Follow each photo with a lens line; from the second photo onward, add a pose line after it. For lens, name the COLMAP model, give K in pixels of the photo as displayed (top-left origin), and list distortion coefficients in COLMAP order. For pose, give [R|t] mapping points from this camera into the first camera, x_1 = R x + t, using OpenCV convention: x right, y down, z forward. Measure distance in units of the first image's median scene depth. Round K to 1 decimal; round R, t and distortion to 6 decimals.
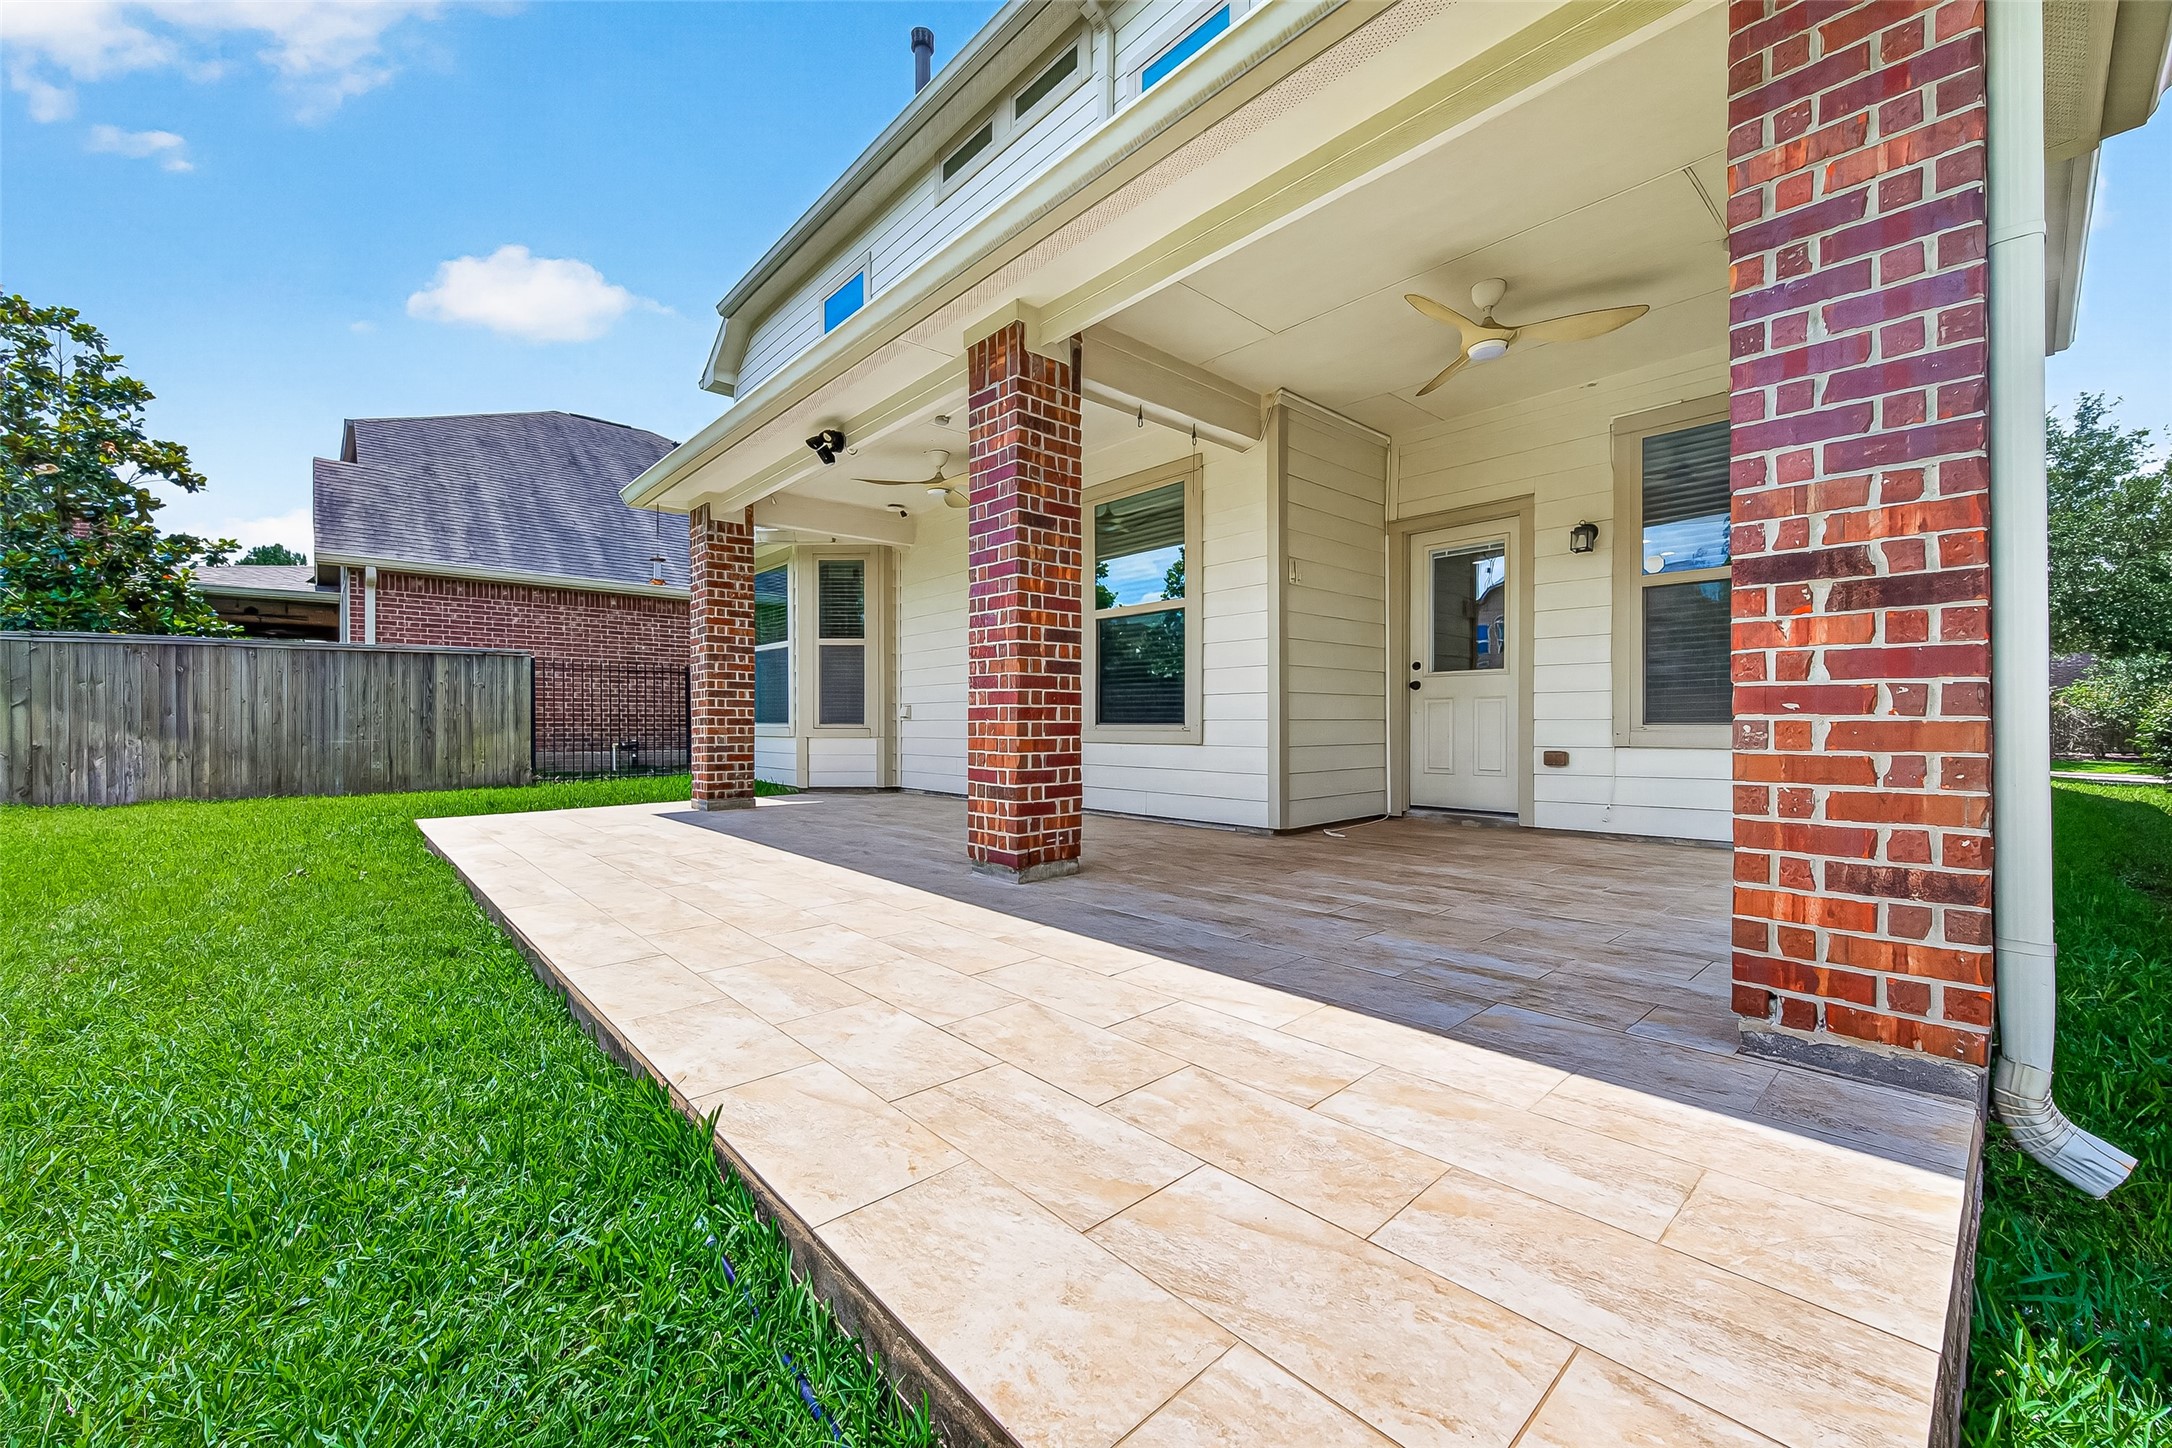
lens RADIAL K [[843.2, 0, 1091.1], [0, 843.2, 729.6], [0, 0, 1]] dist [0.002009, -0.000038]
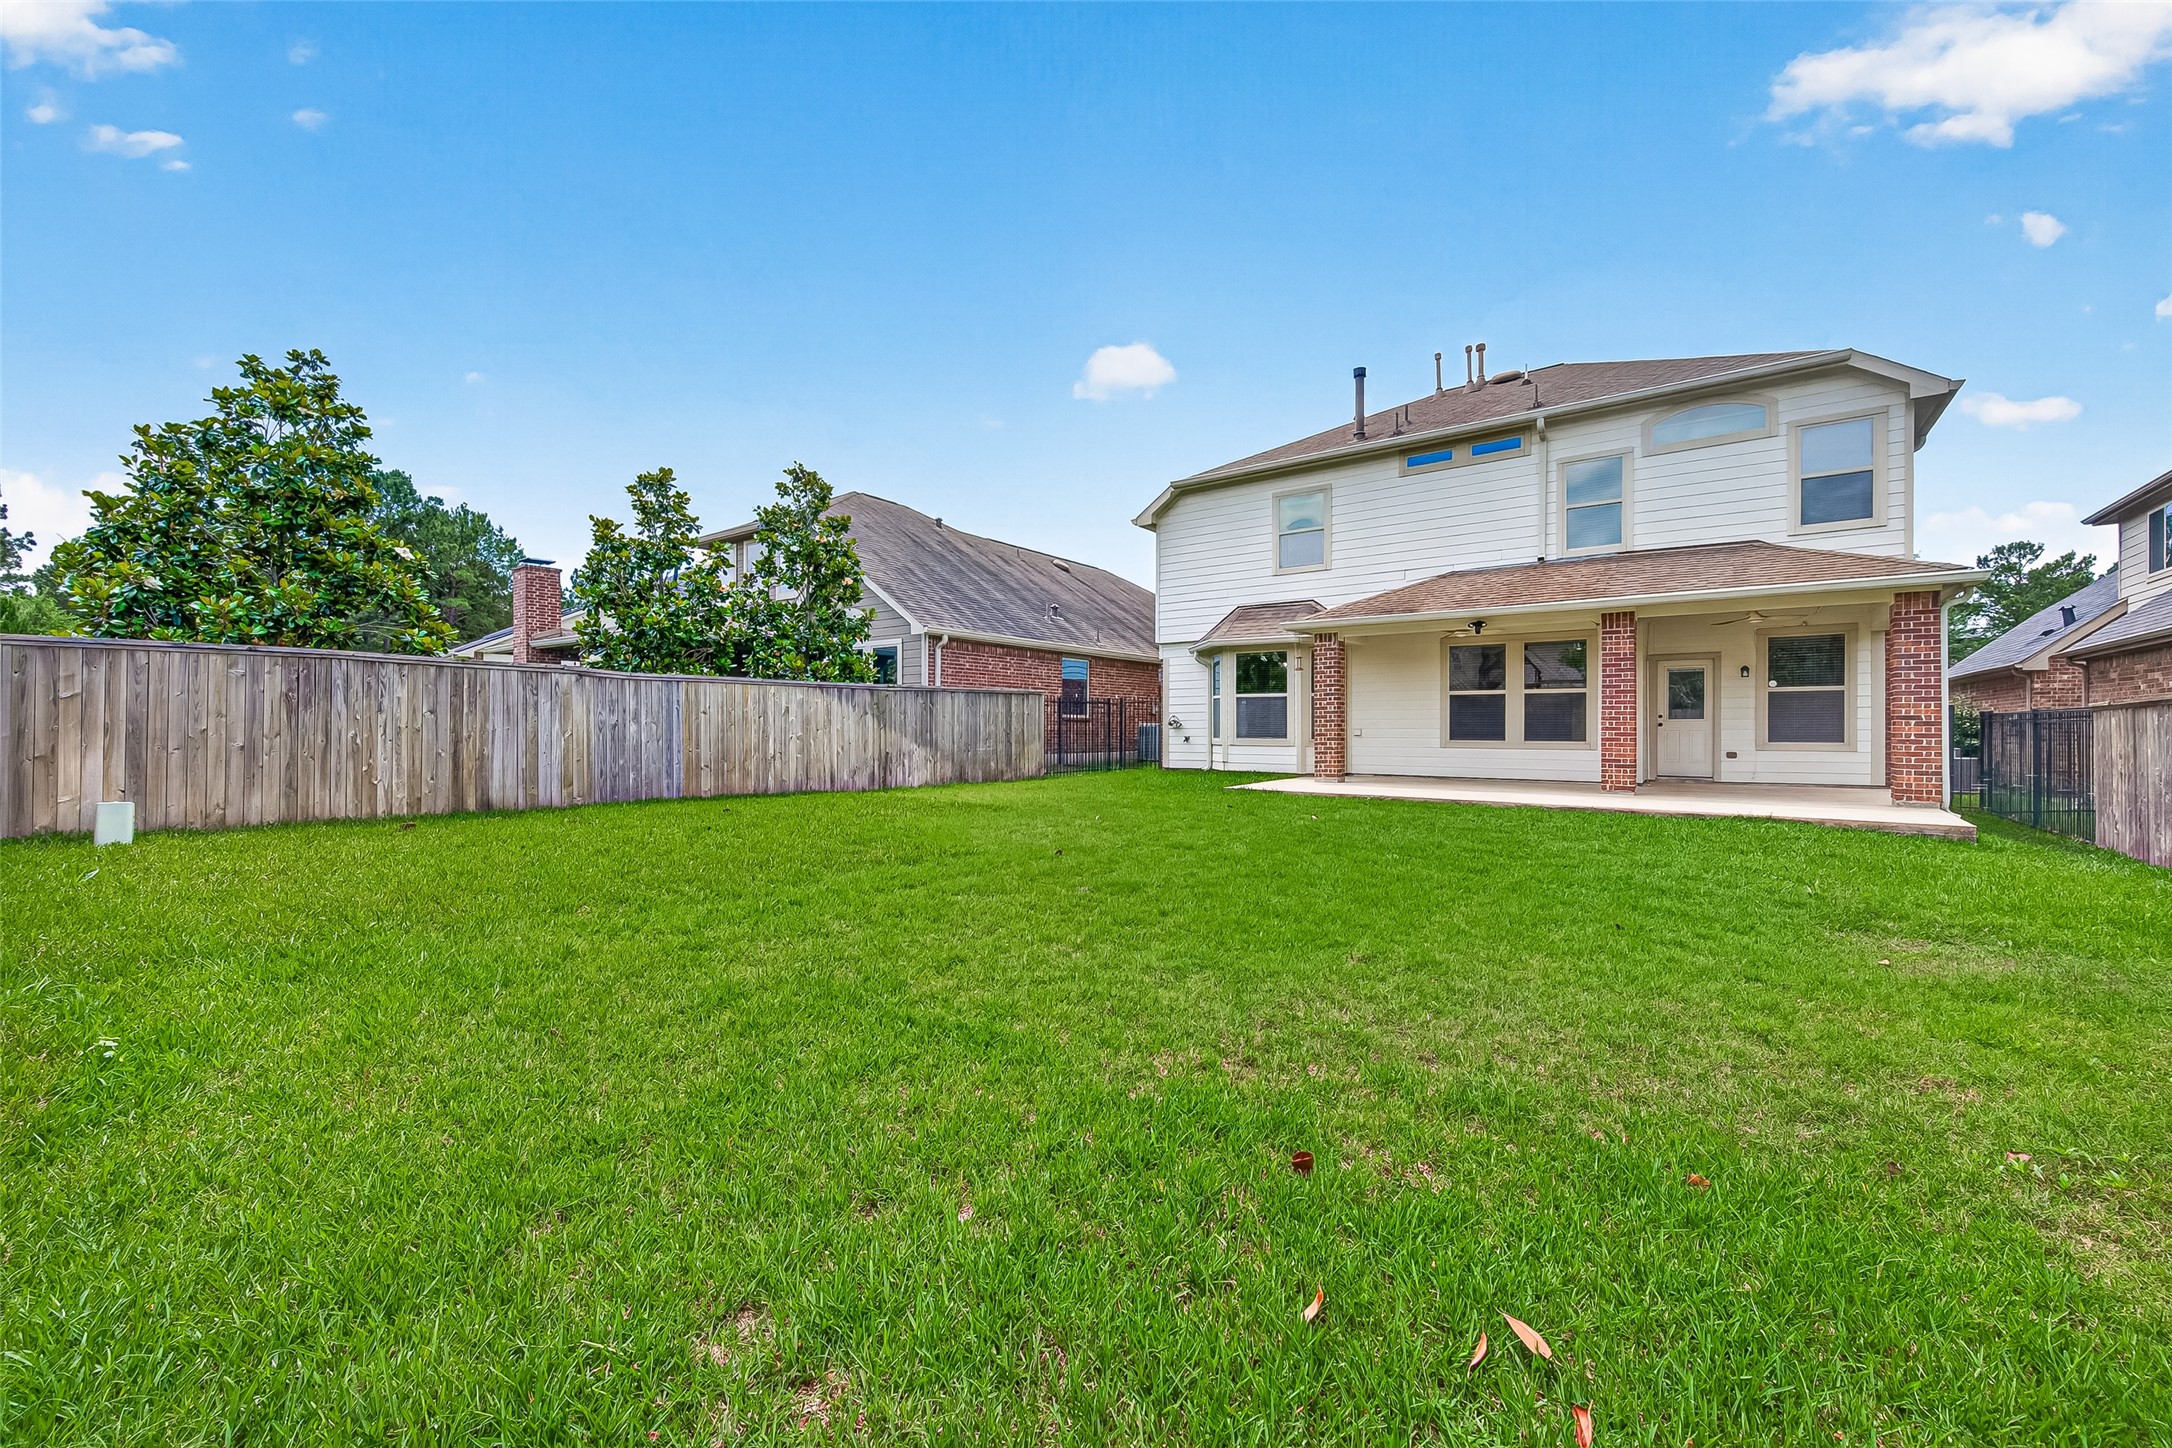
lens RADIAL K [[831.6, 0, 1086.0], [0, 831.6, 724.0], [0, 0, 1]] dist [-0.016487, -0.000172]
pose [[0.982629, 0.004206, 0.185534, -1.059211], [-0.001758, 0.999909, -0.013359, -0.013211], [-0.185574, 0.012801, 0.982547, -0.634294]]
